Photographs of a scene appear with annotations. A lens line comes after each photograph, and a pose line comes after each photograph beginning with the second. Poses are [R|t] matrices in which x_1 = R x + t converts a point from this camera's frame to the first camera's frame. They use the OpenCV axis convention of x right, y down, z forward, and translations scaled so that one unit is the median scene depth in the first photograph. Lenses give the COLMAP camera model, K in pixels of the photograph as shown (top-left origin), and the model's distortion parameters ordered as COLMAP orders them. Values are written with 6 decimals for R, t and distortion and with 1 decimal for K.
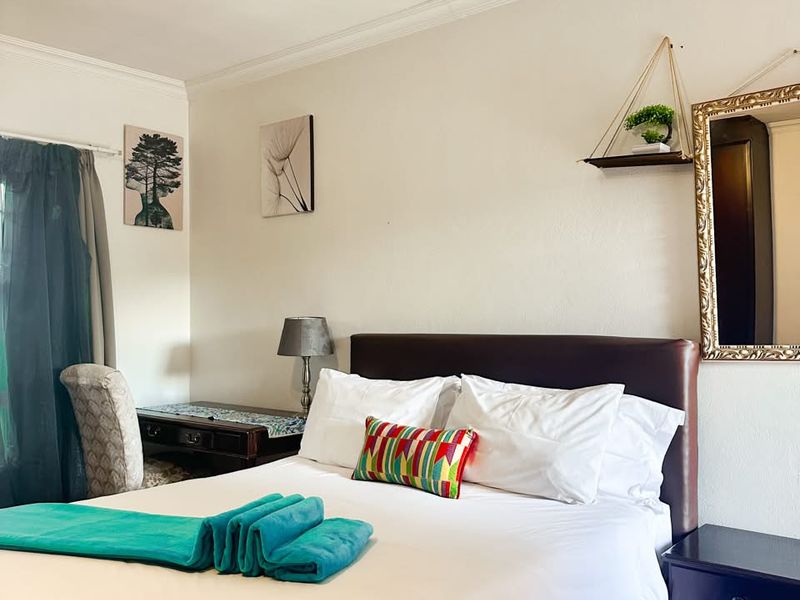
lens RADIAL K [[729.9, 0, 399.3], [0, 729.9, 309.5], [0, 0, 1]] dist [0.149942, -0.365385]
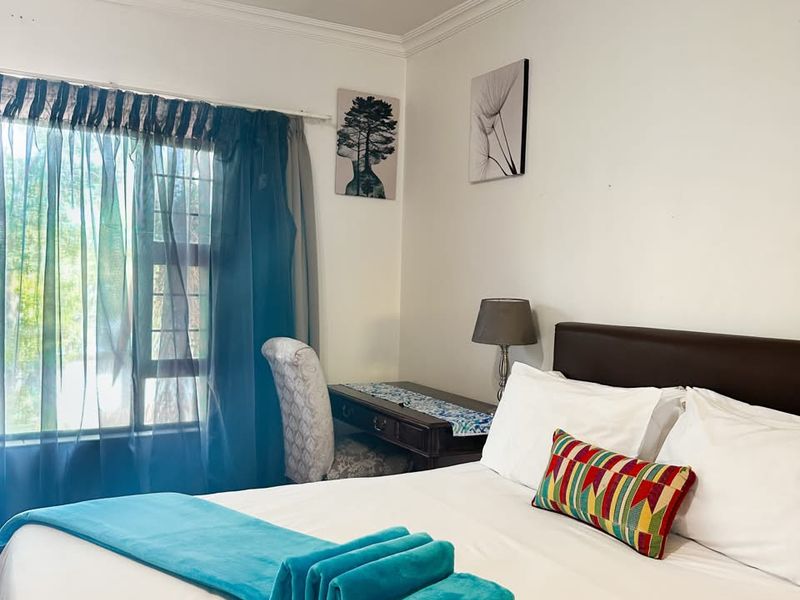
lens RADIAL K [[729.9, 0, 399.3], [0, 729.9, 309.5], [0, 0, 1]] dist [0.149942, -0.365385]
pose [[0.934151, 0.045970, -0.353904, 0.057372], [-0.031921, 0.998457, 0.045435, -0.011768], [0.355447, -0.031147, 0.934177, 0.147511]]
